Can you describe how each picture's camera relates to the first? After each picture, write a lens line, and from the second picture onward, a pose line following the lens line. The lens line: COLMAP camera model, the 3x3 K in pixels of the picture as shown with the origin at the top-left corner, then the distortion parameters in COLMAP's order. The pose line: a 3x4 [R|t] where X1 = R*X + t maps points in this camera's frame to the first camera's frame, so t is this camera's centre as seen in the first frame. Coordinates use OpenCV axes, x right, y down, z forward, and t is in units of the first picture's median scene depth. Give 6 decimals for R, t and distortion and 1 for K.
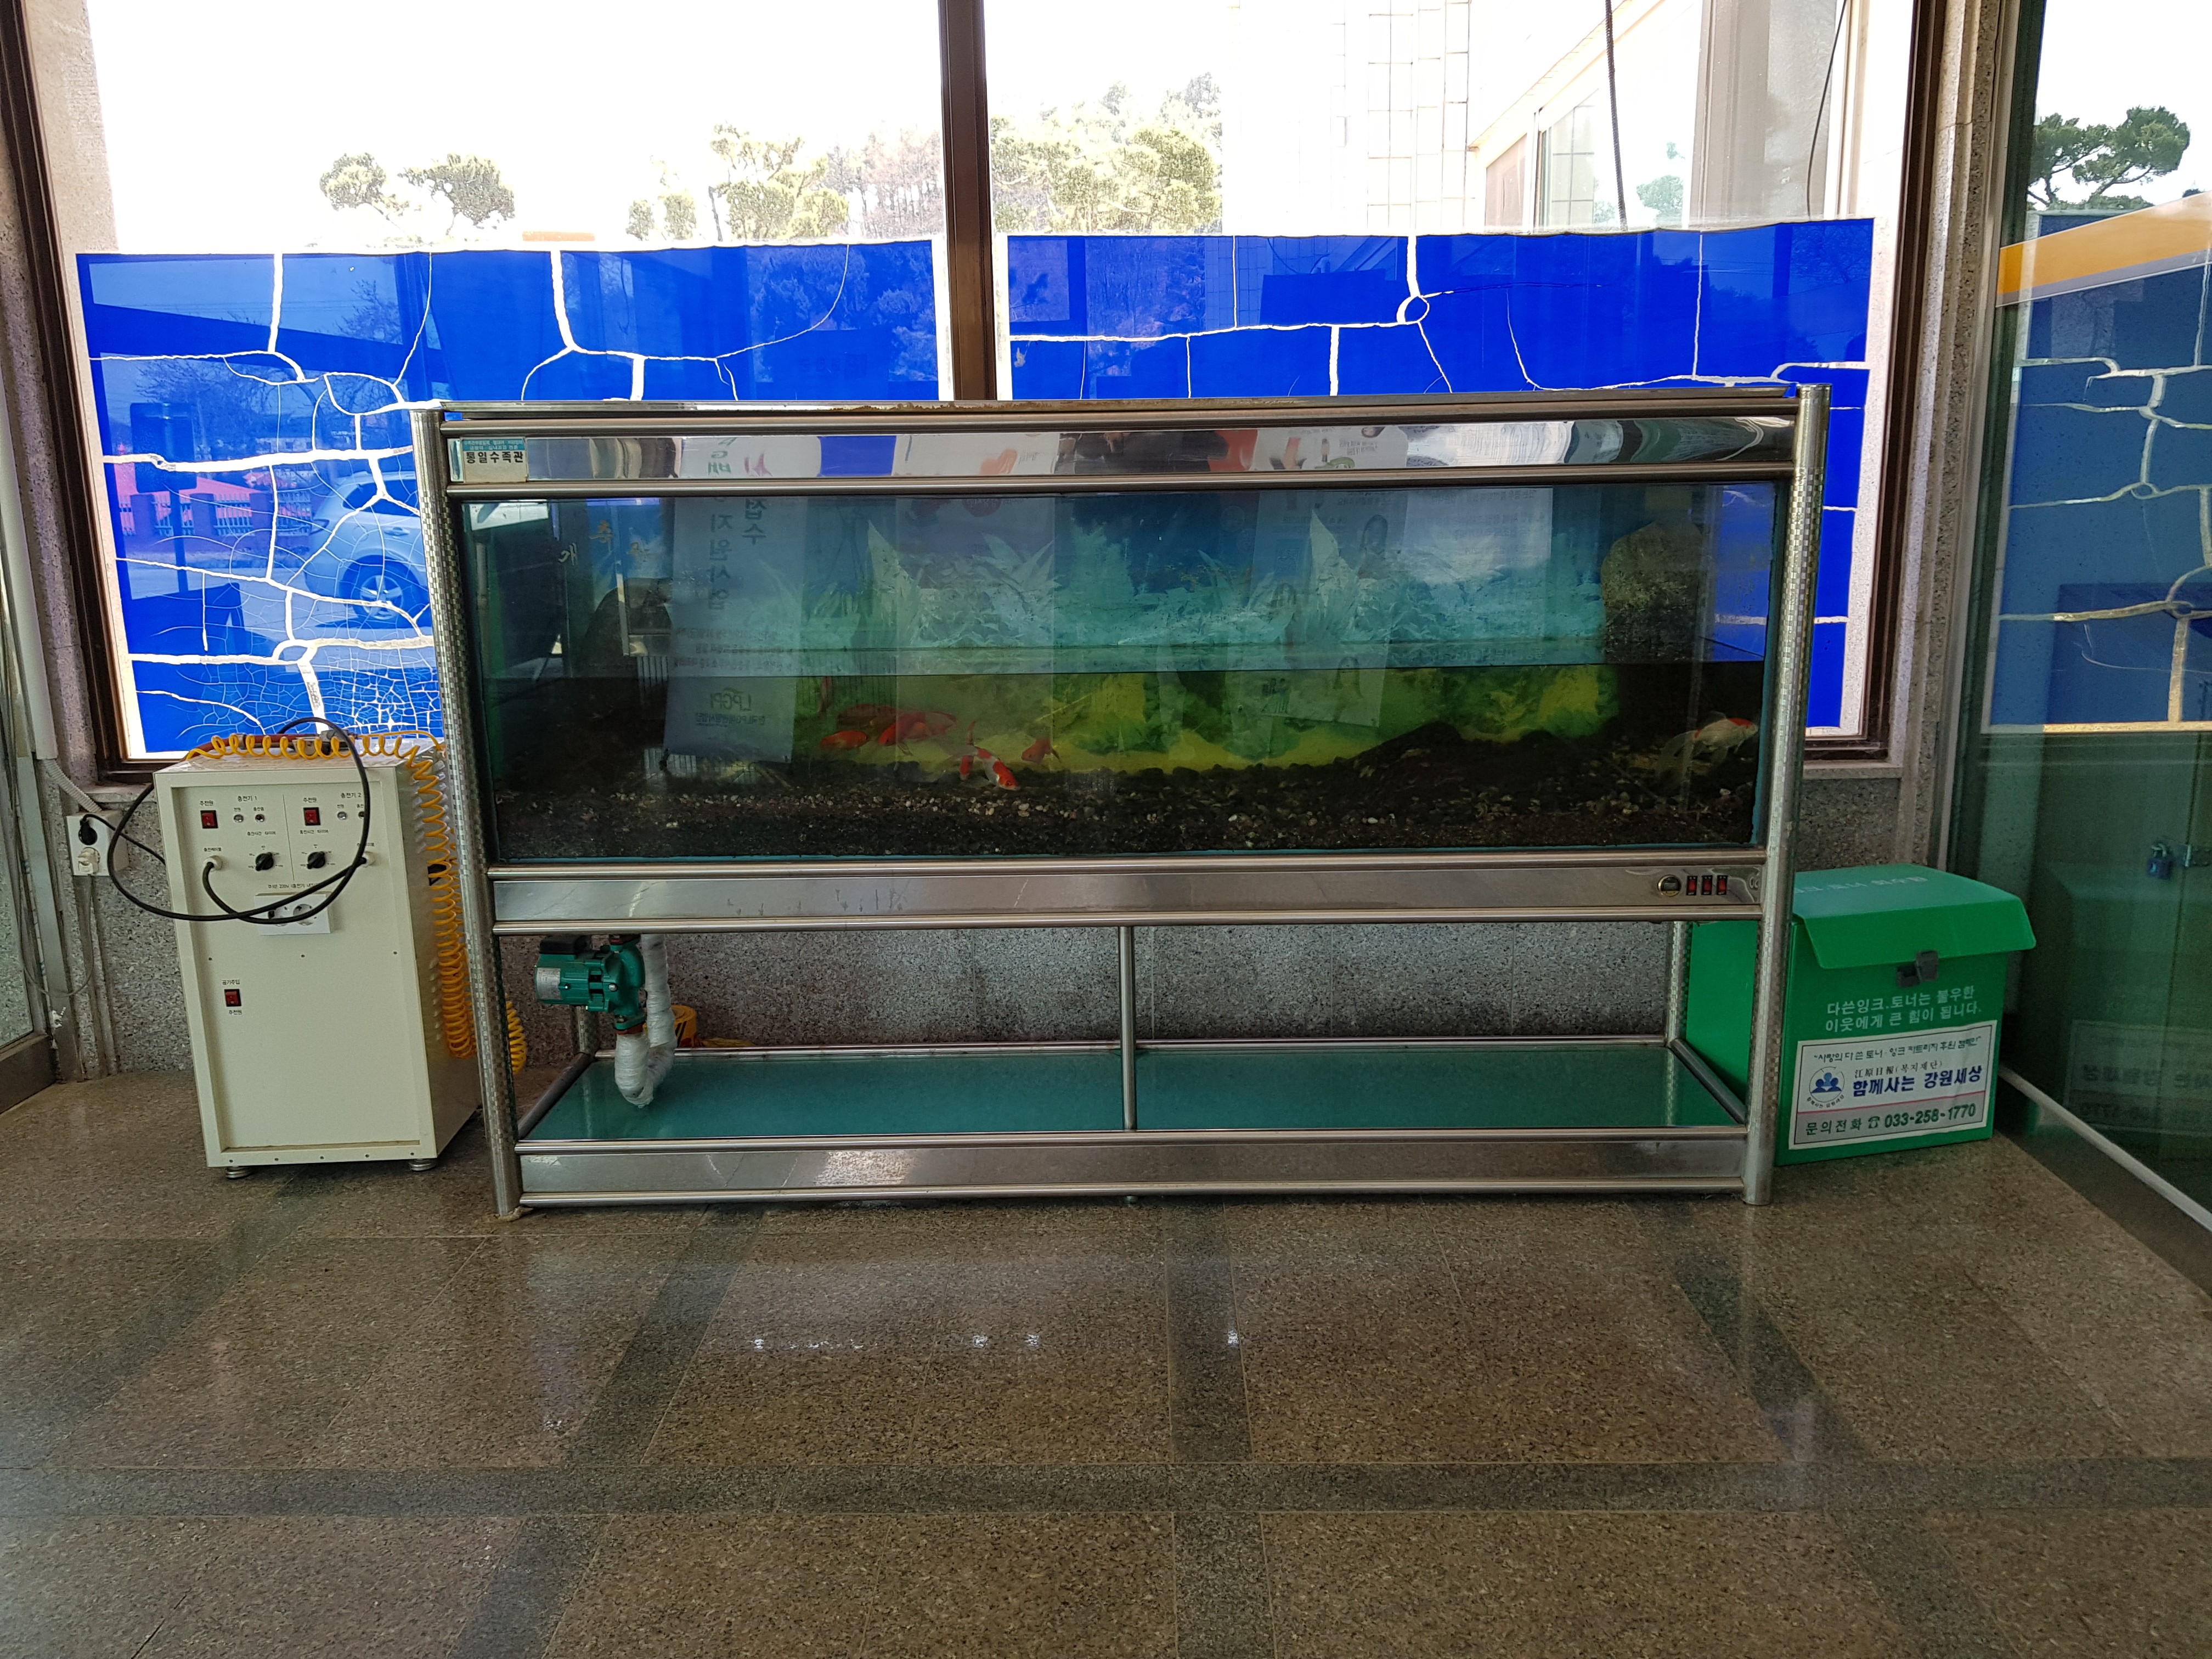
lens RADIAL K [[1716.0, 0, 1104.5], [0, 1716.0, 836.7], [0, 0, 1]] dist [-0.003556, -0.030069]
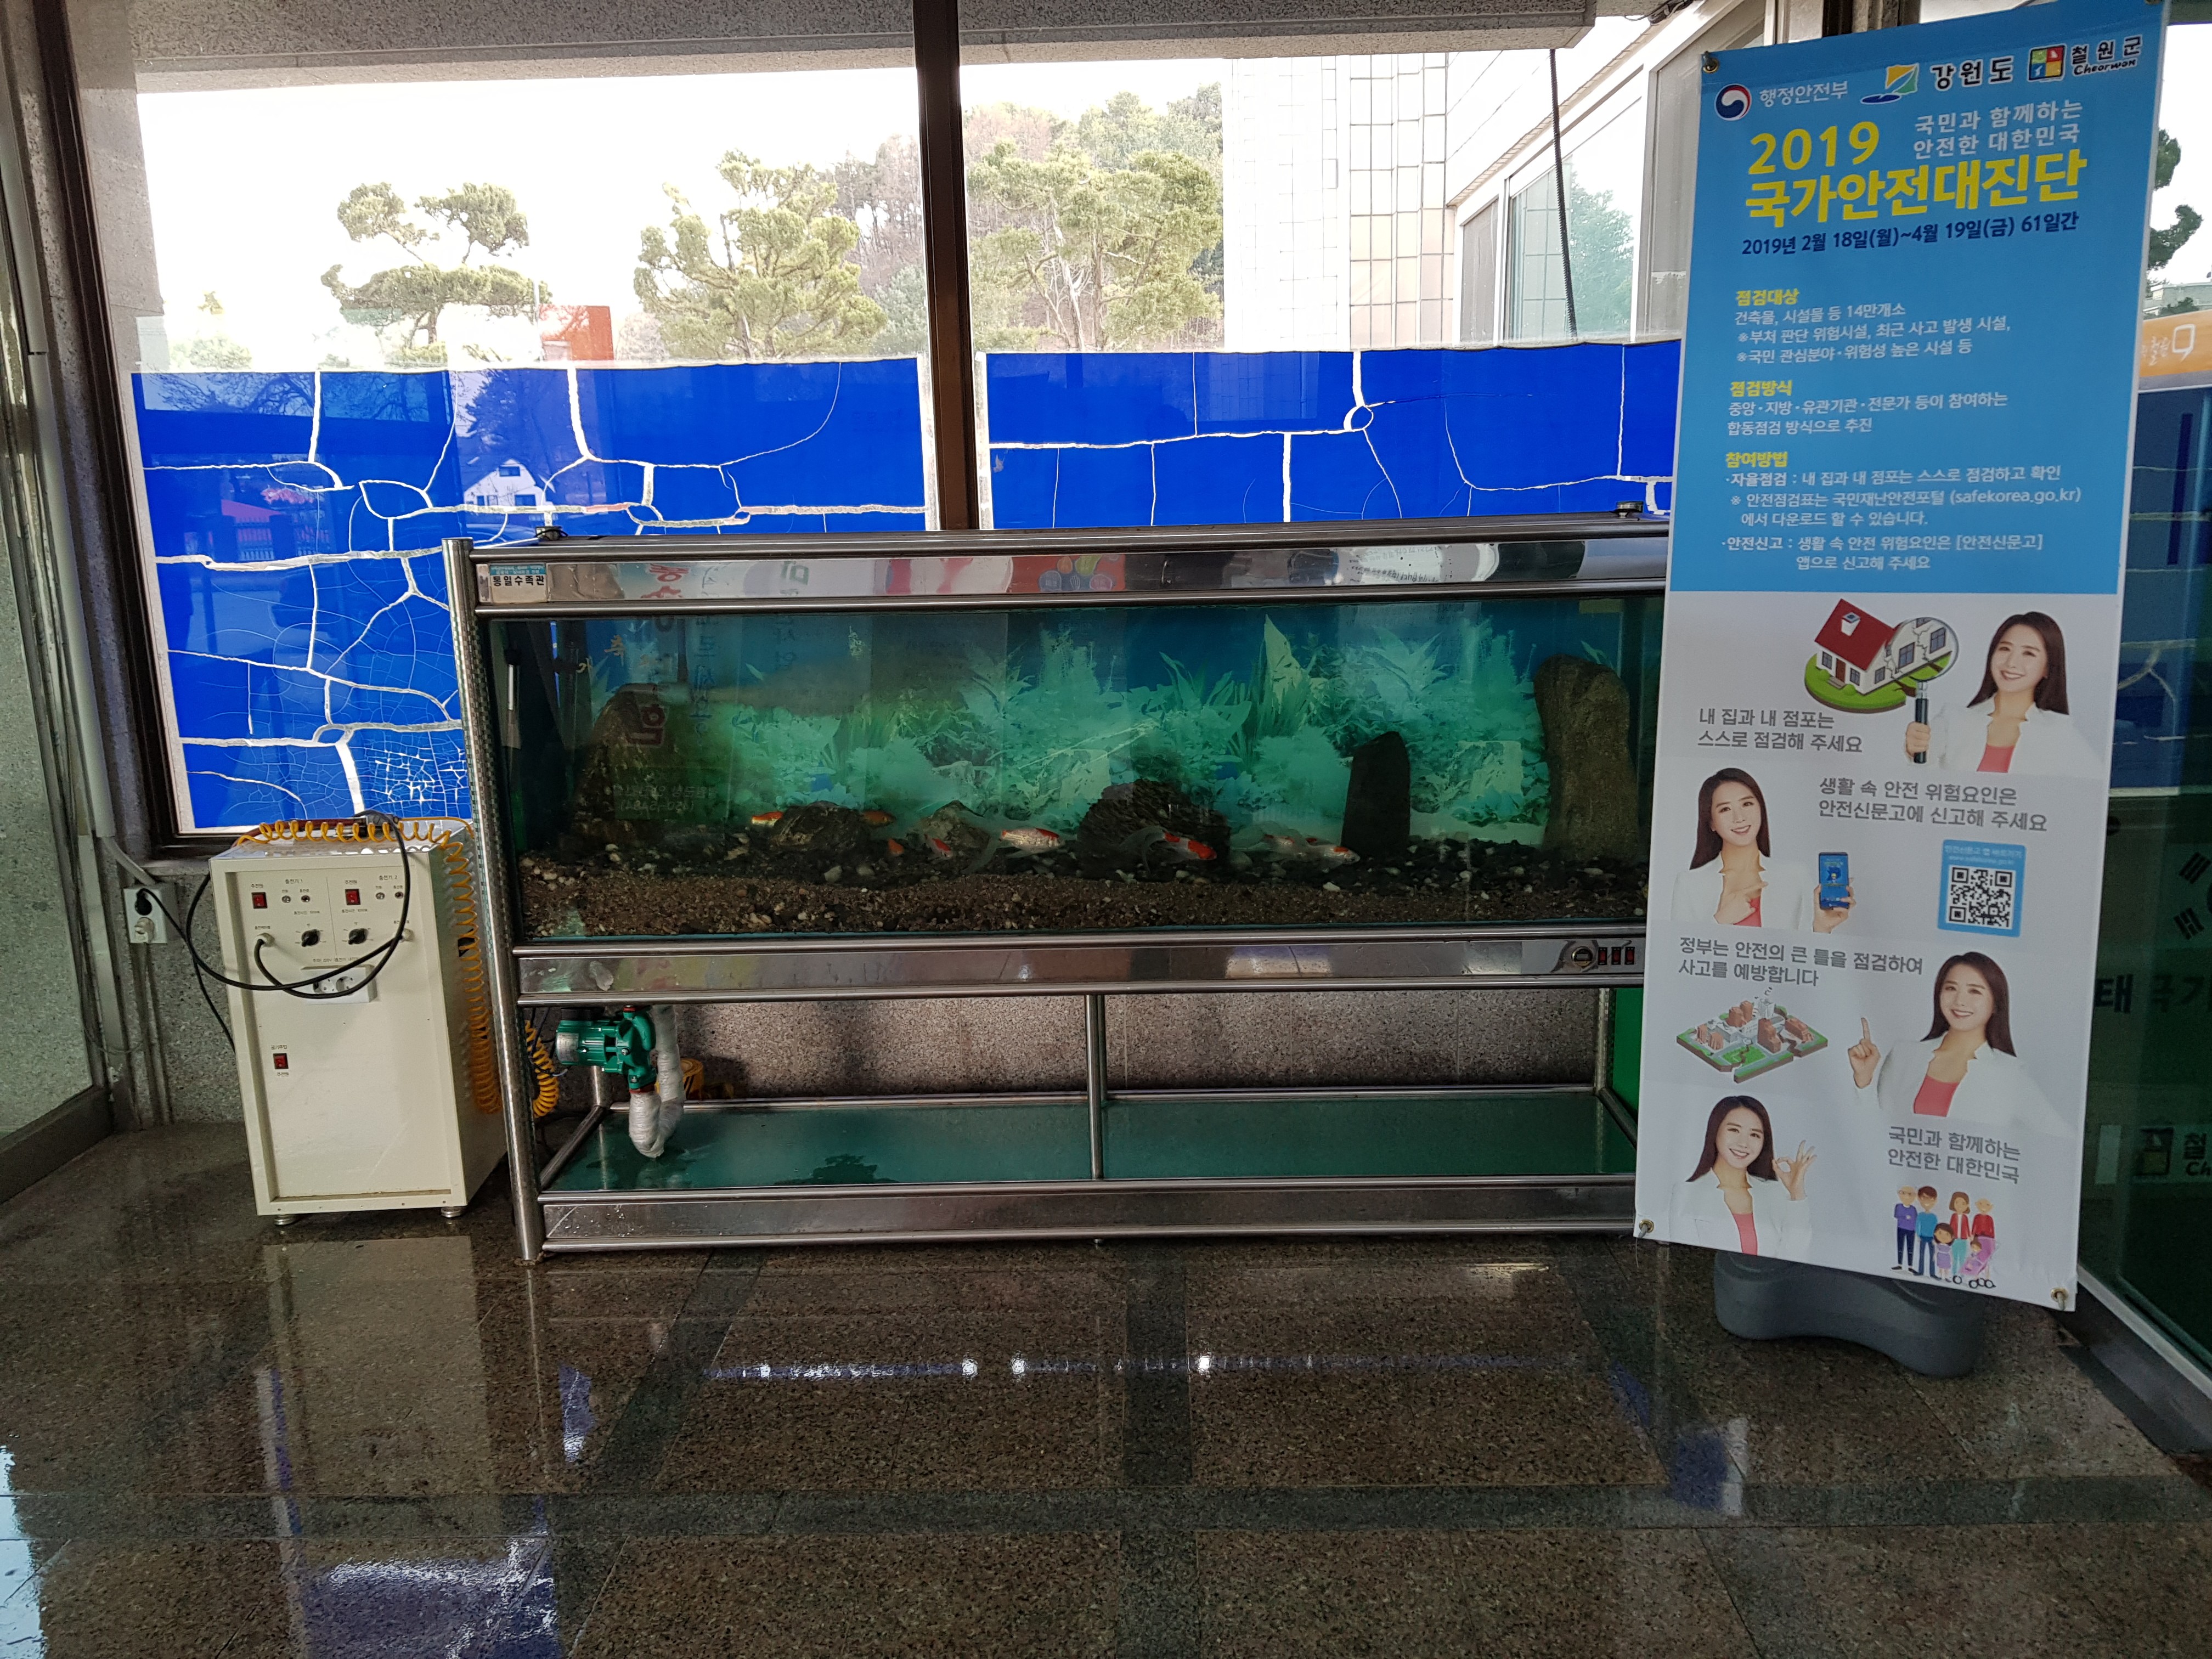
lens RADIAL K [[1716.0, 0, 1114.9], [0, 1716.0, 825.2], [0, 0, 1]] dist [-0.003556, -0.030069]
pose [[0.999984, -0.005149, -0.002296, 0.028971], [0.005128, 0.999949, -0.008703, -0.044351], [0.002341, 0.008691, 0.999959, -0.097279]]
